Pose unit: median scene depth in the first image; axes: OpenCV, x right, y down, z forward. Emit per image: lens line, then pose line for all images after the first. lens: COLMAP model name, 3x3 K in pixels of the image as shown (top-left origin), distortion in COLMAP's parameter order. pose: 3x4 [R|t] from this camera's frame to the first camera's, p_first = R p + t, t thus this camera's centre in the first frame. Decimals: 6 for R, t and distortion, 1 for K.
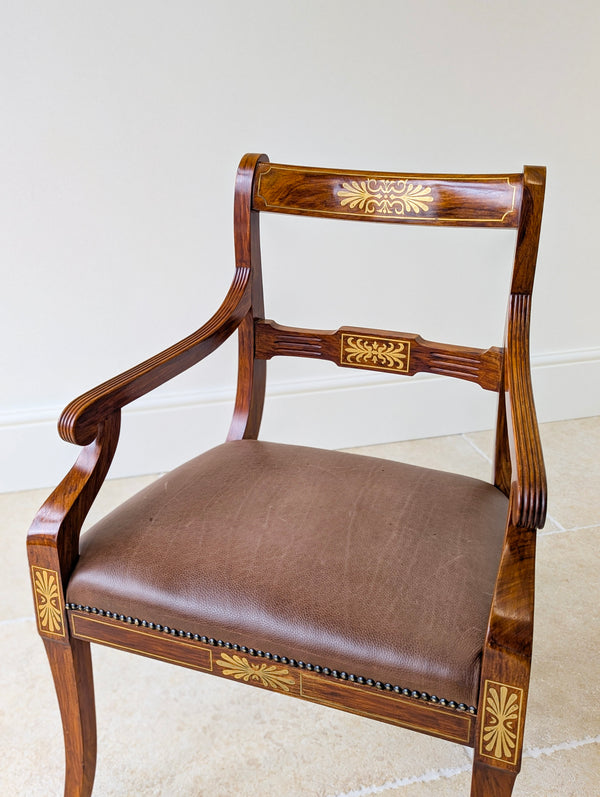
lens RADIAL K [[856.4, 0, 303.4], [0, 856.4, 402.5], [0, 0, 1]] dist [0.051343, -0.032224]
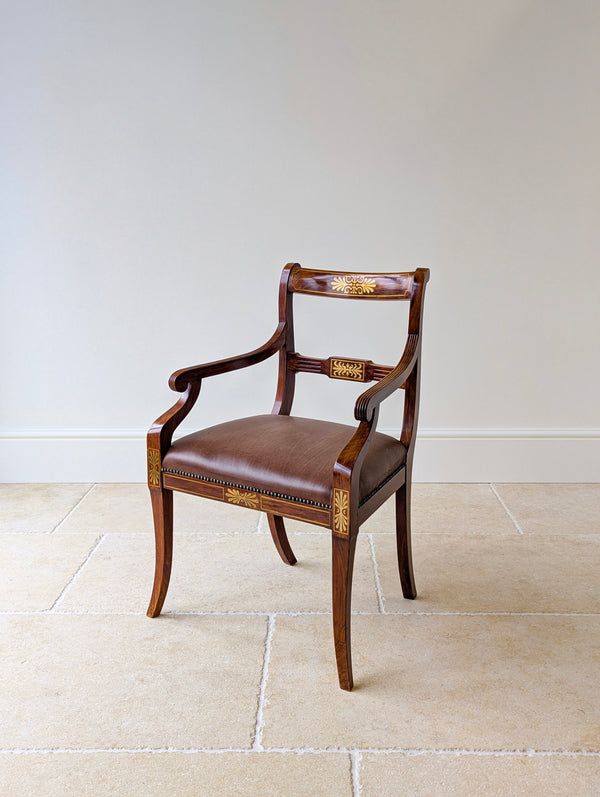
lens RADIAL K [[859.9, 0, 307.7], [0, 859.9, 389.6], [0, 0, 1]] dist [0.050627, -0.038209]
pose [[0.971327, 0.052036, -0.231984, 0.491937], [-0.097405, 0.977203, -0.188646, 0.384766], [0.216879, 0.205834, 0.954252, -0.849081]]
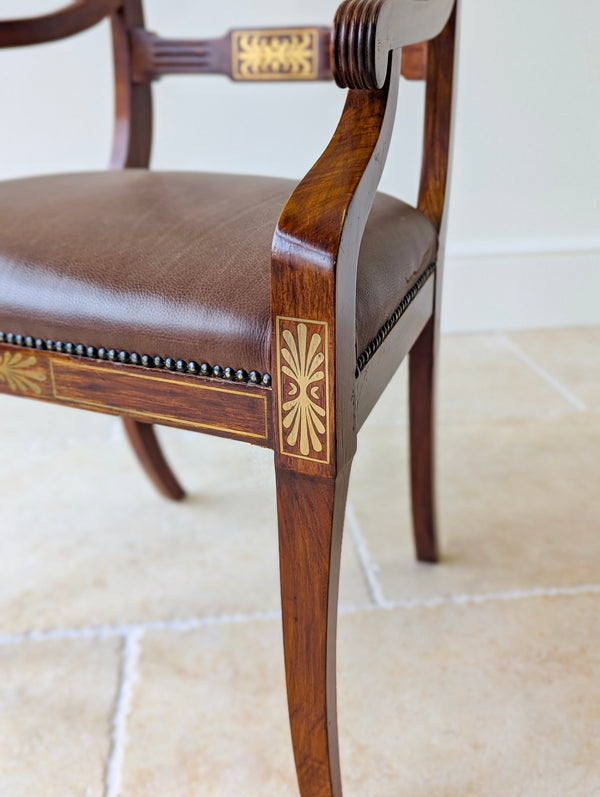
lens RADIAL K [[871.7, 0, 320.0], [0, 871.7, 408.5], [0, 0, 1]] dist [0.034532, -0.018257]
pose [[0.994526, 0.028777, -0.100451, 0.243131], [-0.032425, 0.998866, -0.034870, 0.322753], [0.099334, 0.037936, 0.994331, 0.291880]]
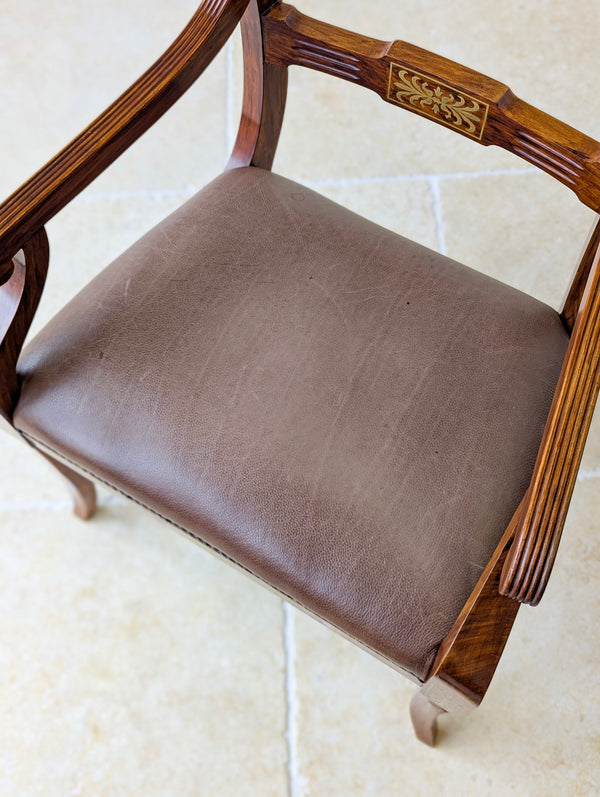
lens RADIAL K [[861.6, 0, 314.8], [0, 861.6, 395.1], [0, 0, 1]] dist [0.042899, -0.014718]
pose [[0.983572, 0.150461, -0.099743, 0.106657], [-0.040944, 0.724077, 0.688503, -0.402266], [0.175814, -0.673108, 0.718342, 0.418491]]
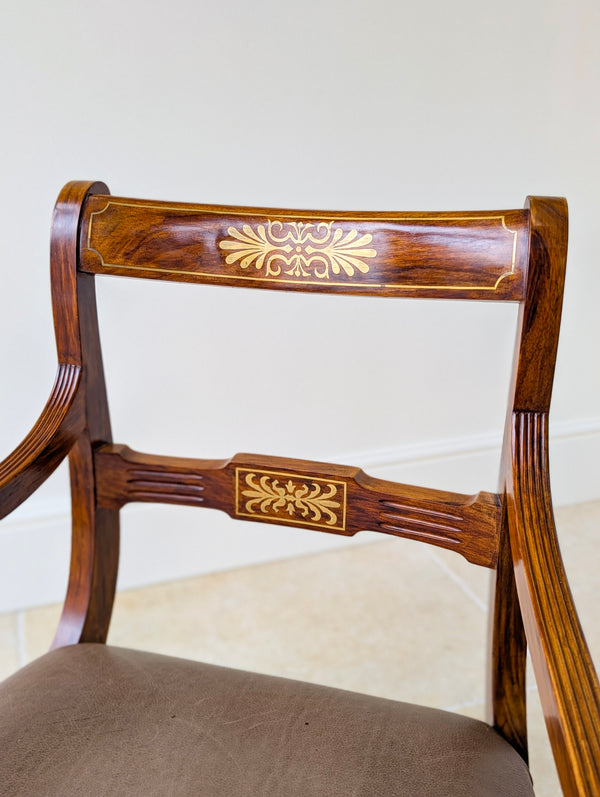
lens RADIAL K [[859.9, 0, 307.7], [0, 859.9, 389.6], [0, 0, 1]] dist [0.050627, -0.038209]
pose [[0.996630, -0.024478, 0.078292, 0.057637], [0.029176, 0.997806, -0.059436, -0.115102], [-0.076666, 0.061520, 0.995157, 0.441756]]
